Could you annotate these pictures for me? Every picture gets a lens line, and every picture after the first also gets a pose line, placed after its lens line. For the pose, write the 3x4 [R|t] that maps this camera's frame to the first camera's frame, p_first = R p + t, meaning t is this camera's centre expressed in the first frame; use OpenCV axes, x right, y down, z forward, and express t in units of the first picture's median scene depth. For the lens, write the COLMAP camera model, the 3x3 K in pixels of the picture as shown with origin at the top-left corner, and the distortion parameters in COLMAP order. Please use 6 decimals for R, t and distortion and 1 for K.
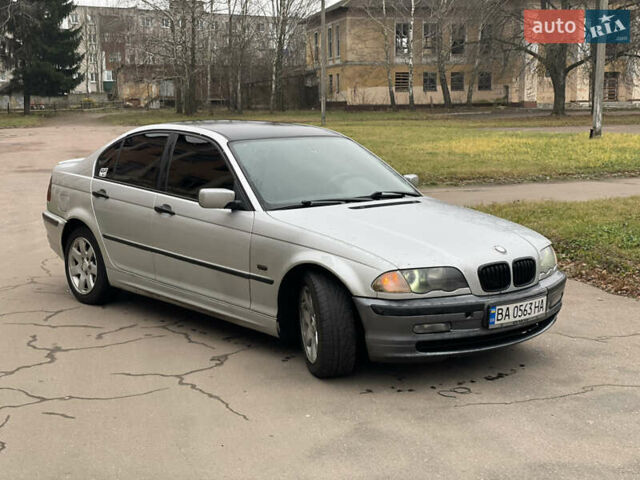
lens RADIAL K [[960.6, 0, 320.0], [0, 960.6, 240.0], [0, 0, 1]] dist [0.081145, -0.040890]
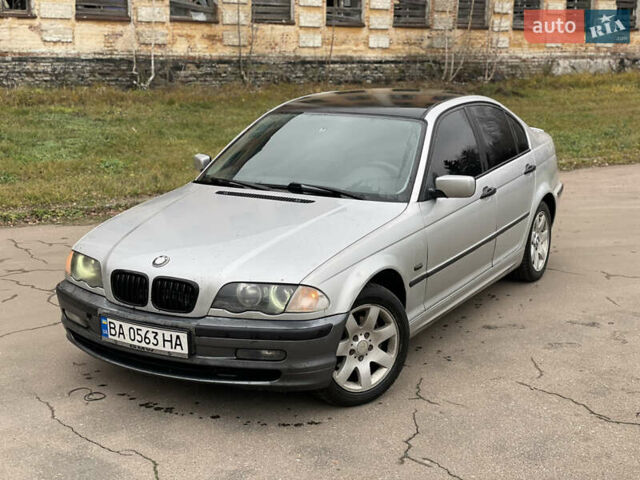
lens RADIAL K [[960.6, 0, 320.0], [0, 960.6, 240.0], [0, 0, 1]] dist [0.081145, -0.040890]
pose [[0.296975, 0.188739, -0.936046, 1.025942], [-0.134808, 0.978740, 0.154578, -0.158581], [0.945321, 0.080280, 0.316105, 0.881717]]
